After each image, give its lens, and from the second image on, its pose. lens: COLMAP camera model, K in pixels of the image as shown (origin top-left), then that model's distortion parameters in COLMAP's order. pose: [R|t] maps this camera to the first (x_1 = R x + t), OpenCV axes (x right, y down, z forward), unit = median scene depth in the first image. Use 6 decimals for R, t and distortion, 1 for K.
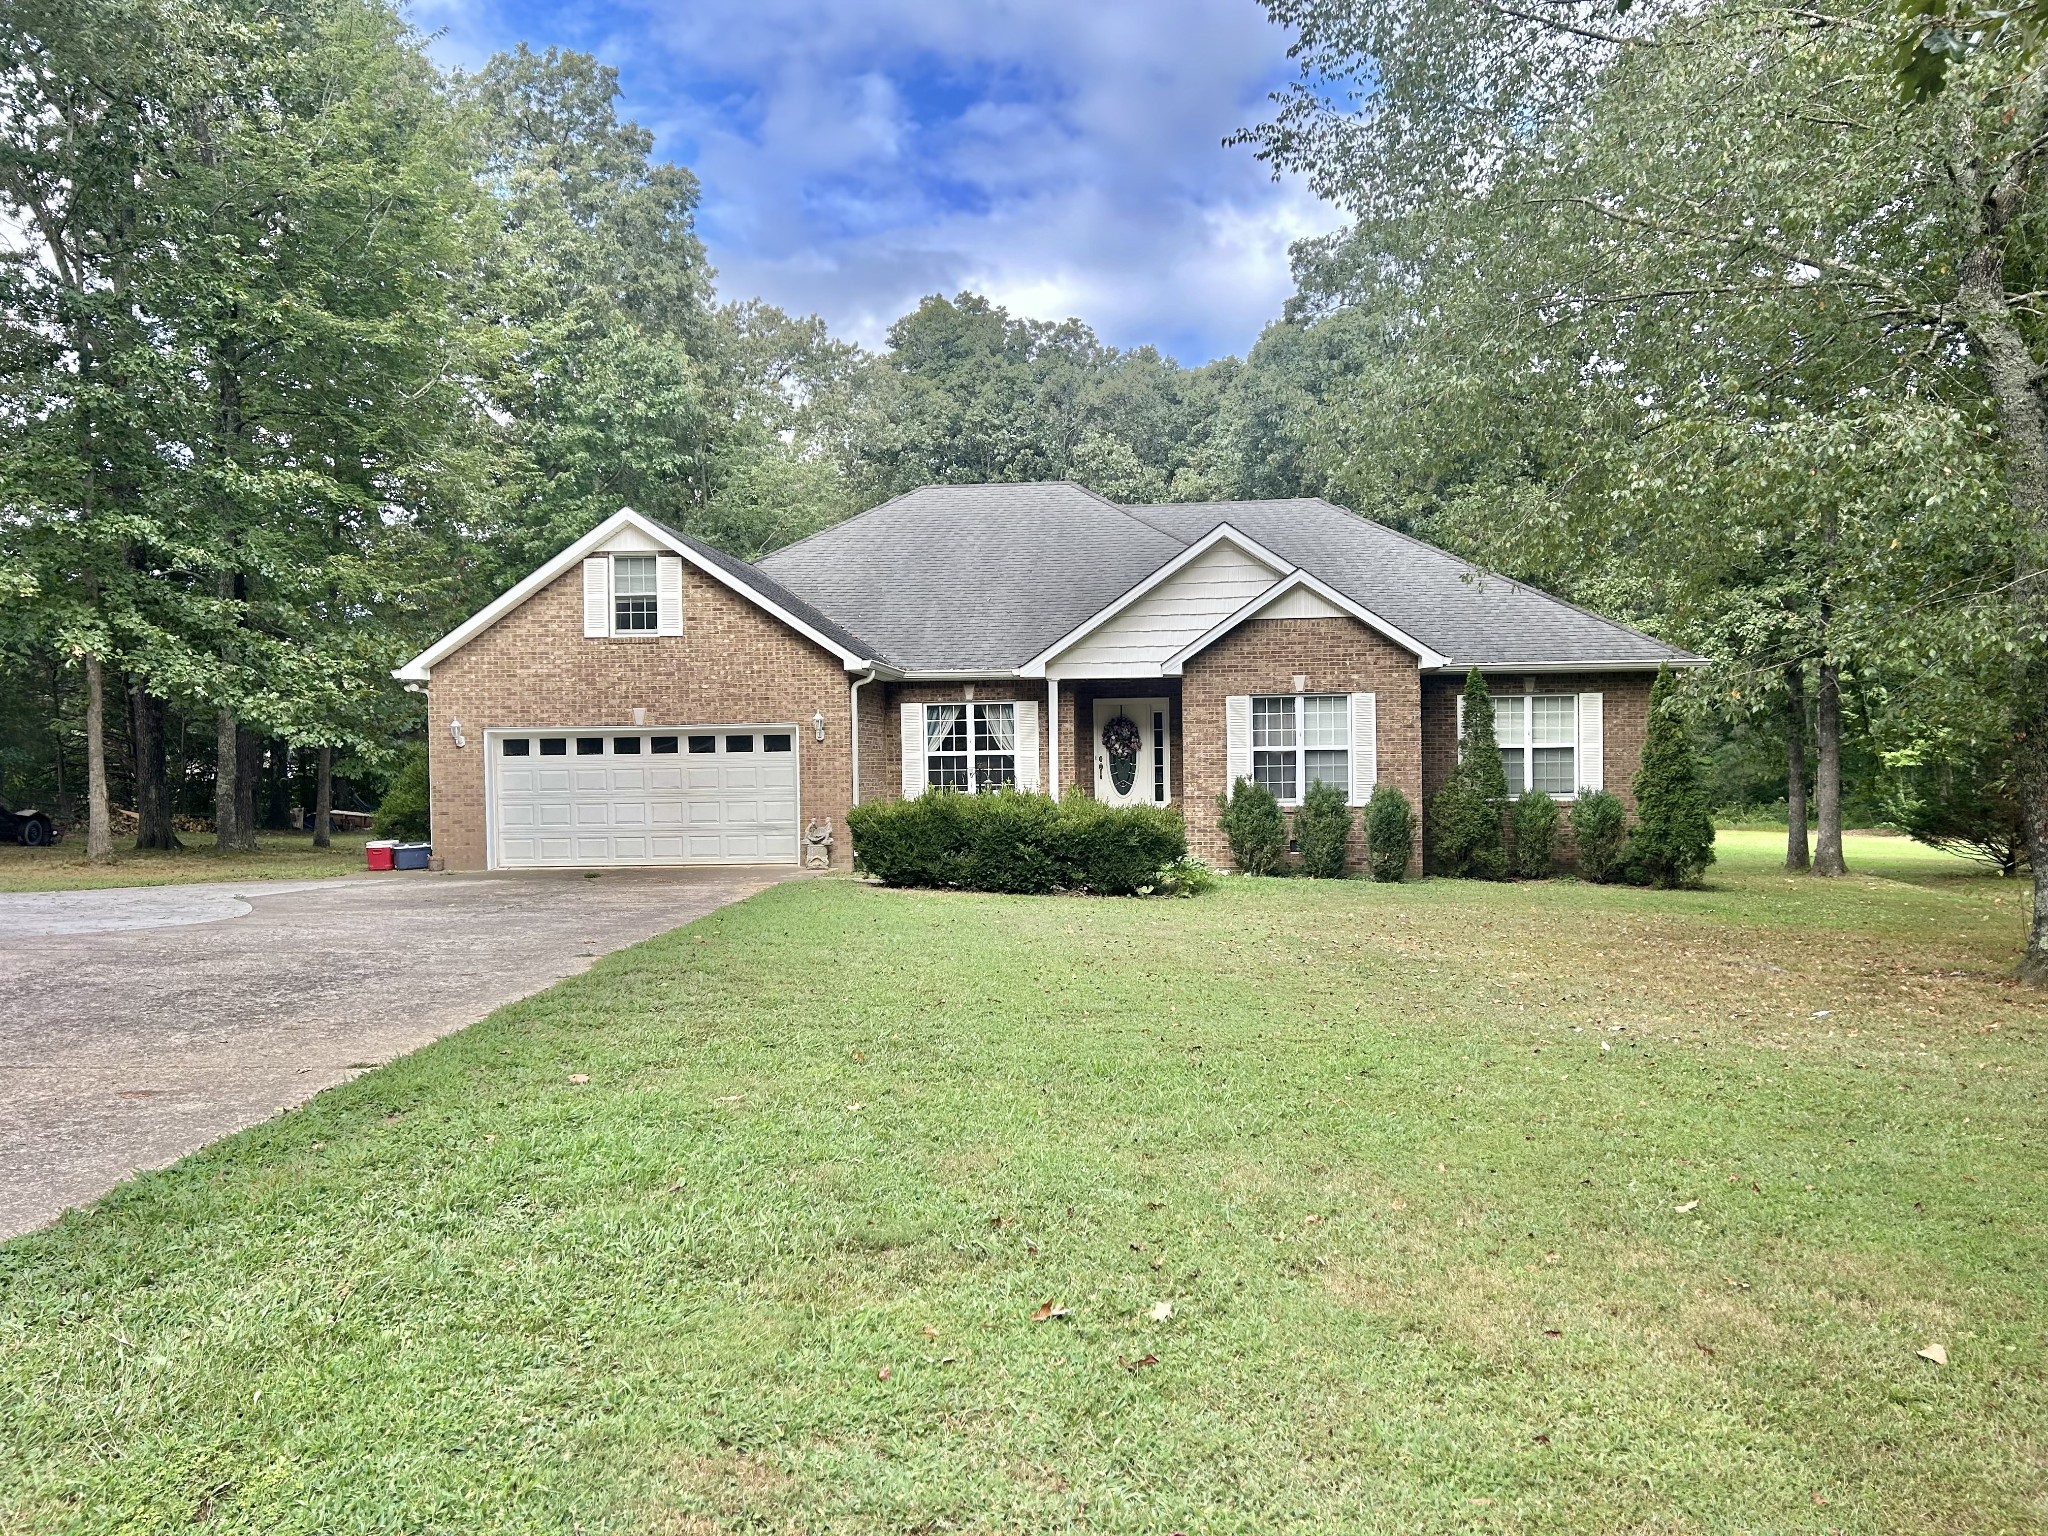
lens RADIAL K [[1514.0, 0, 1038.7], [0, 1514.0, 773.1], [0, 0, 1]] dist [0.082501, -0.074251]
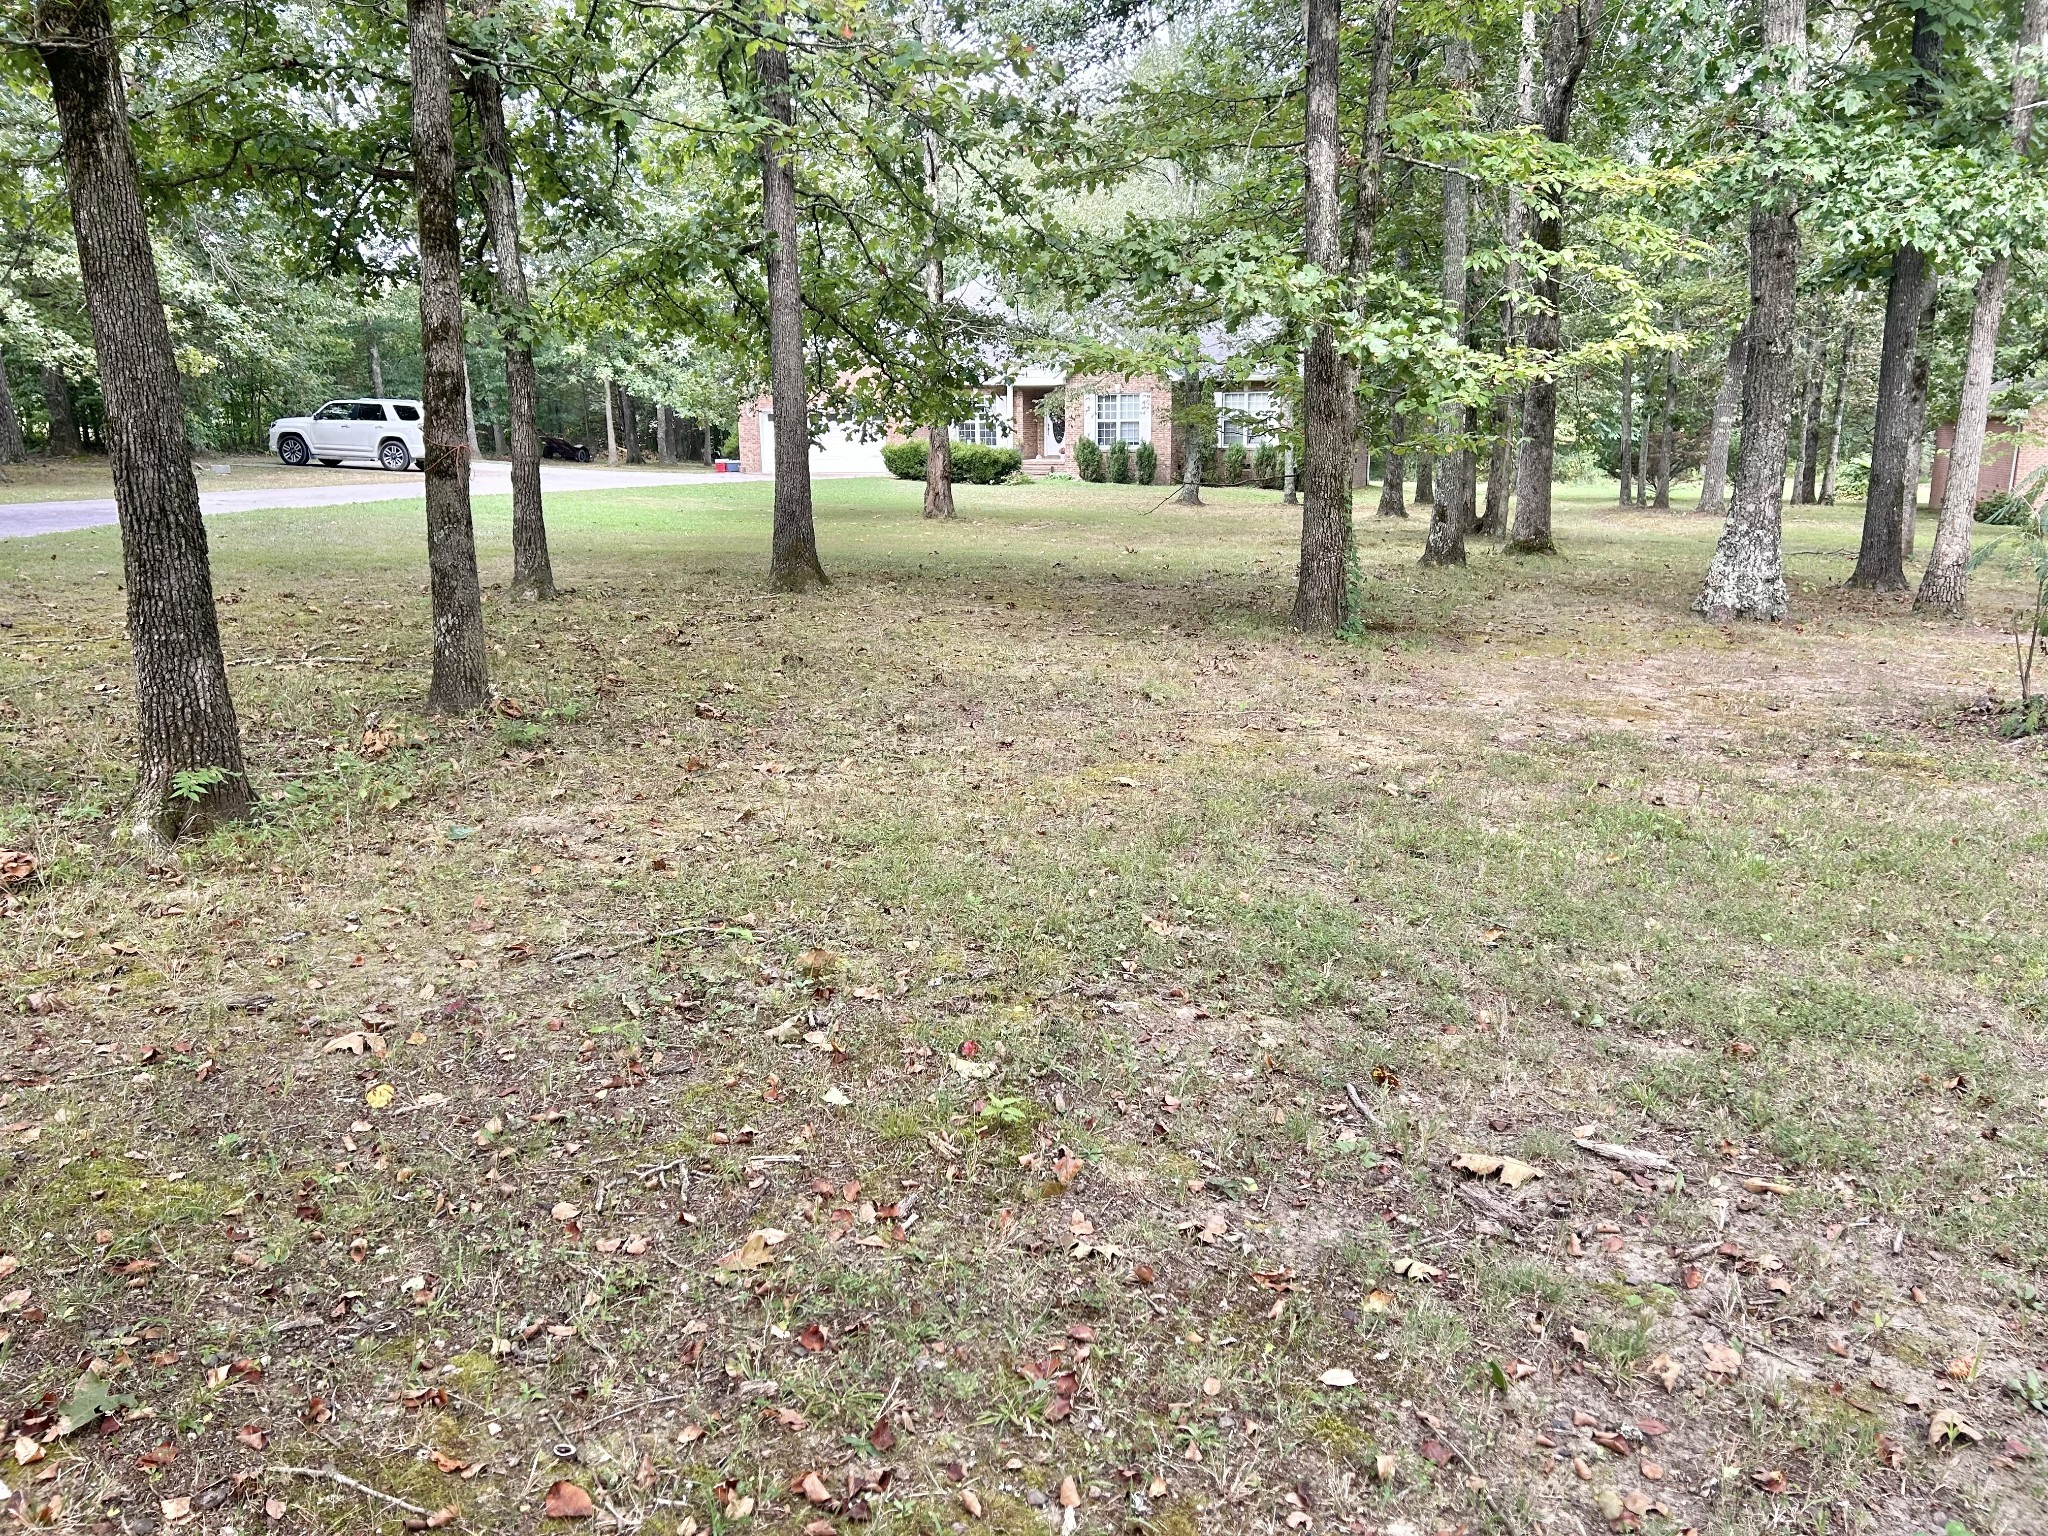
lens RADIAL K [[1546.1, 0, 1033.6], [0, 1546.1, 797.1], [0, 0, 1]] dist [0.015211, -0.047463]
pose [[0.961029, 0.072530, -0.266763, 0.663715], [-0.009880, 0.973363, 0.229055, 0.001245], [0.276271, -0.217492, 0.936147, -1.124880]]
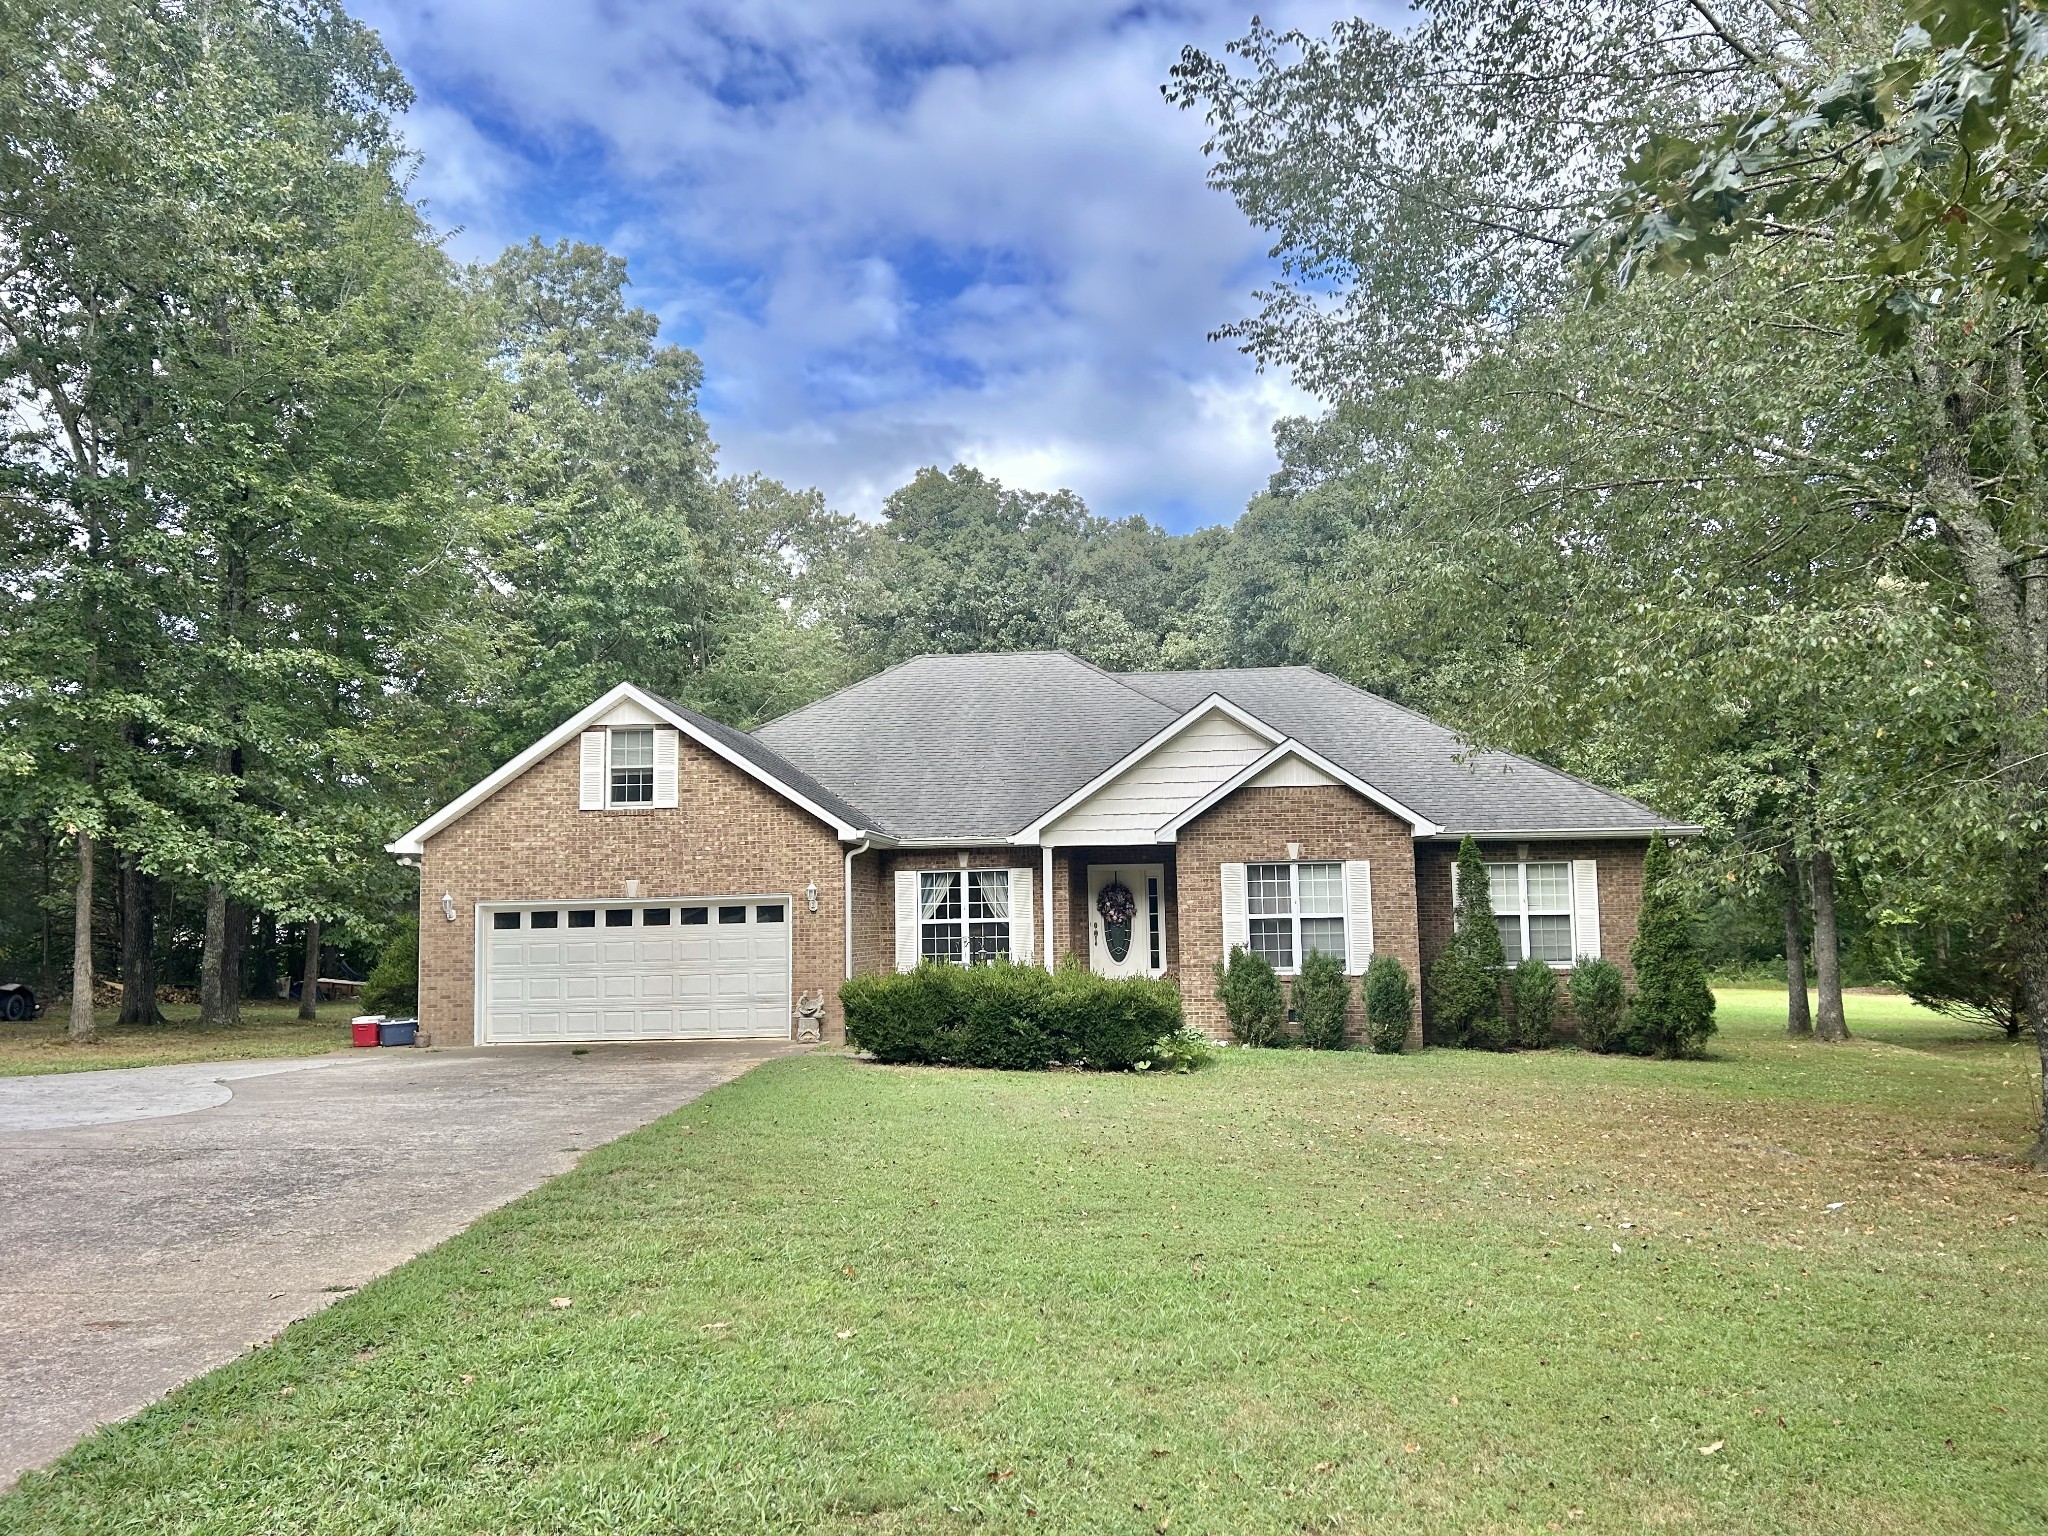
lens RADIAL K [[1514.0, 0, 1038.5], [0, 1514.0, 782.9], [0, 0, 1]] dist [0.082501, -0.074251]
pose [[0.999984, -0.003919, 0.004144, -0.000337], [0.004298, 0.995376, -0.095962, -0.008623], [-0.003749, 0.095979, 0.995376, 0.000252]]
